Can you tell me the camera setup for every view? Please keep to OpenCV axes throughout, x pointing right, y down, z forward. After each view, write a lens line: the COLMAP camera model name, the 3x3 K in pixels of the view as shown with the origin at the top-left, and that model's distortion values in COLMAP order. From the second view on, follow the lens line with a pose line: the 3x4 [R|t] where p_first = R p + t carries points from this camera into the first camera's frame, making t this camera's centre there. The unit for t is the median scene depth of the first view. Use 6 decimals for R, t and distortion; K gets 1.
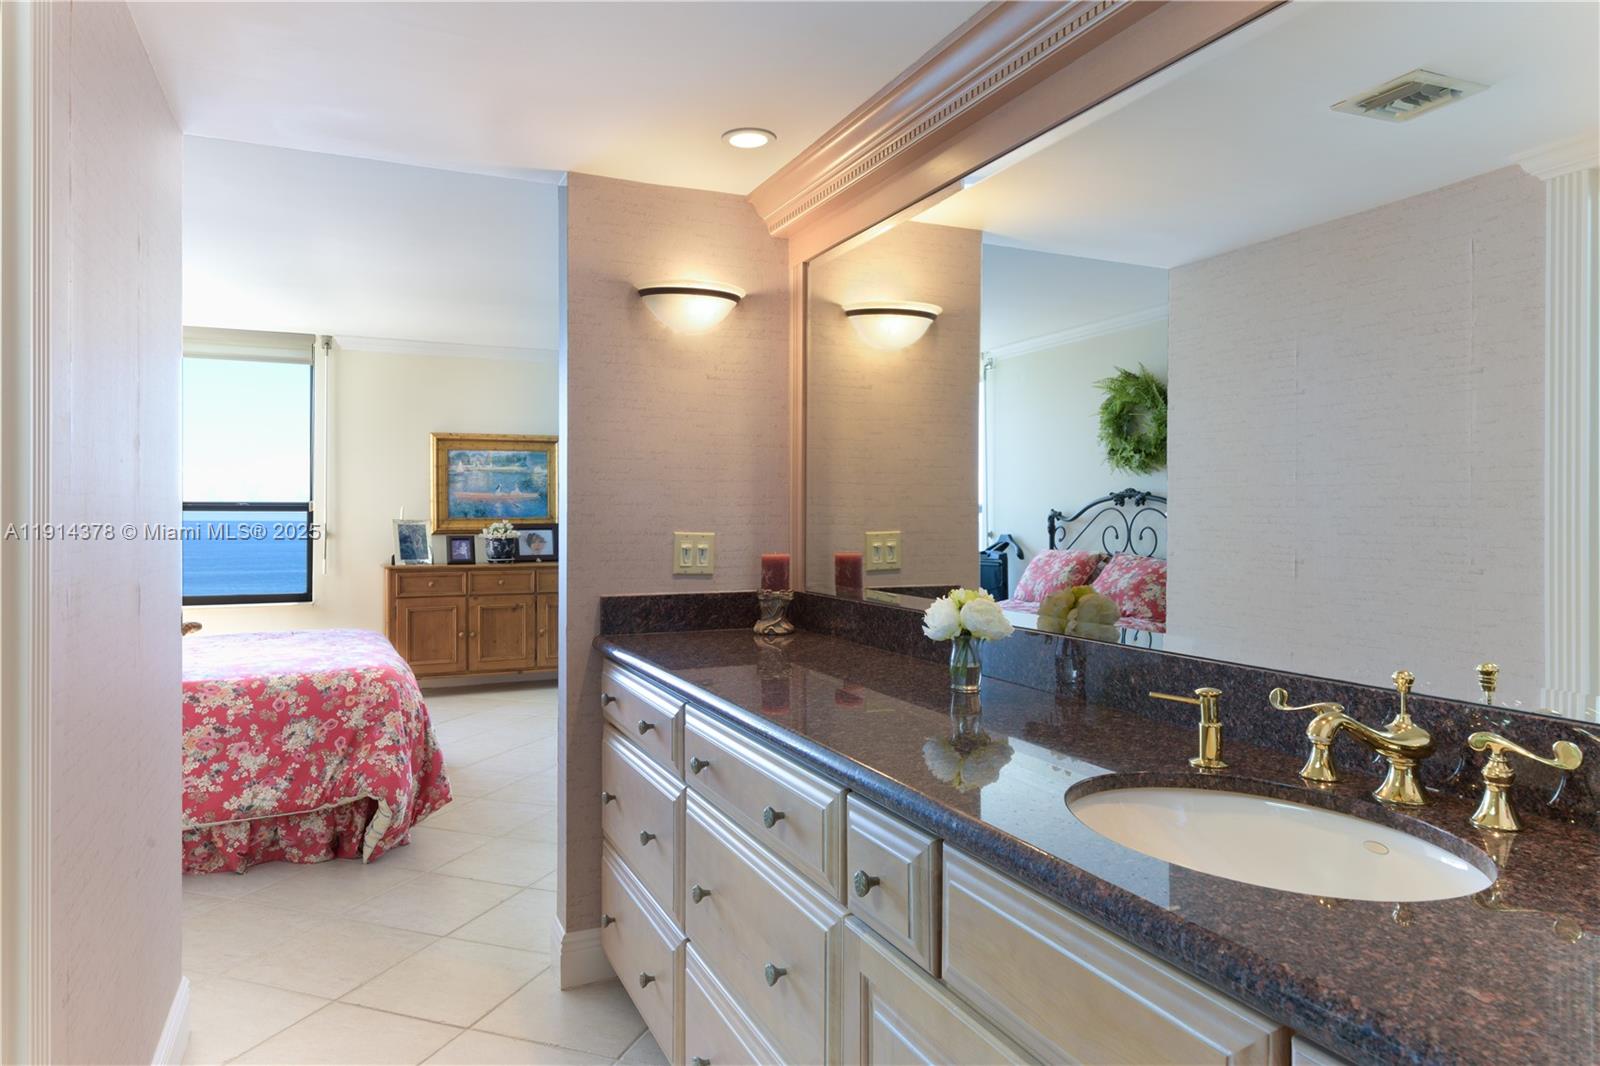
lens RADIAL K [[1048.6, 0, 797.6], [0, 1048.6, 524.9], [0, 0, 1]] dist [0.010795, 0.001430]
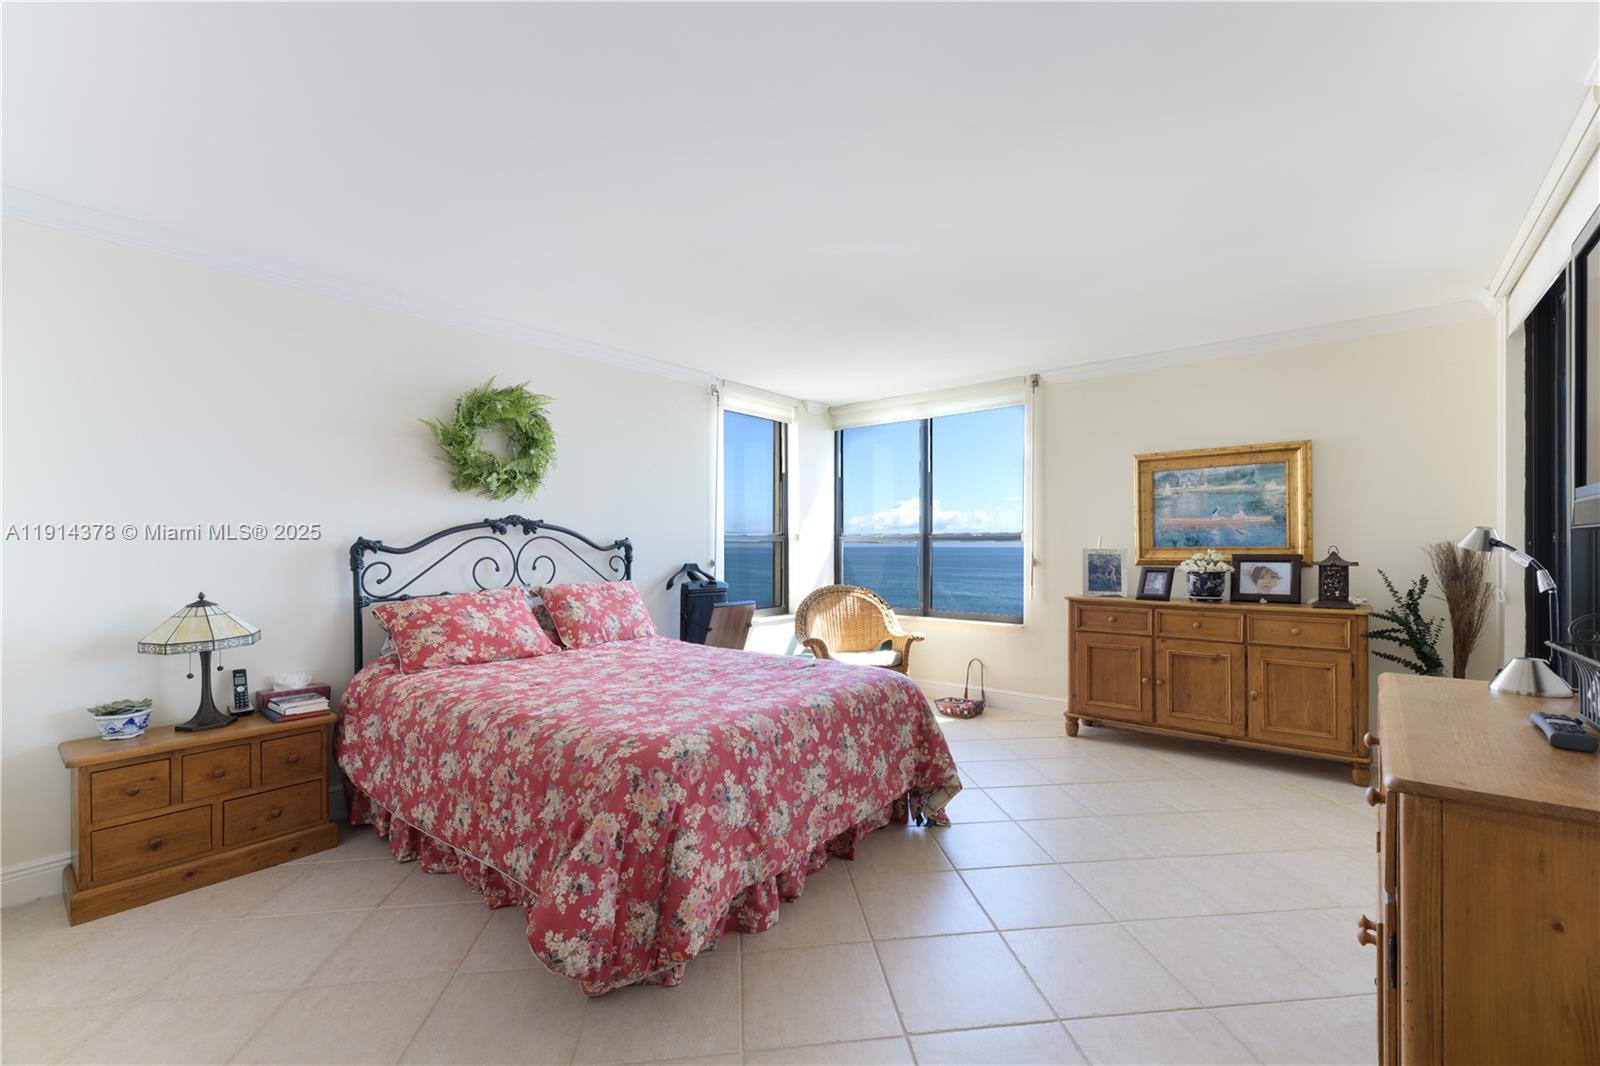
lens RADIAL K [[684.9, 0, 797.6], [0, 684.9, 542.0], [0, 0, 1]] dist [0.020494, 0.000135]
pose [[0.450007, -0.003656, -0.893017, 0.060703], [-0.003898, 0.999974, -0.006058, -0.006259], [0.893016, 0.006208, 0.449981, 0.465624]]
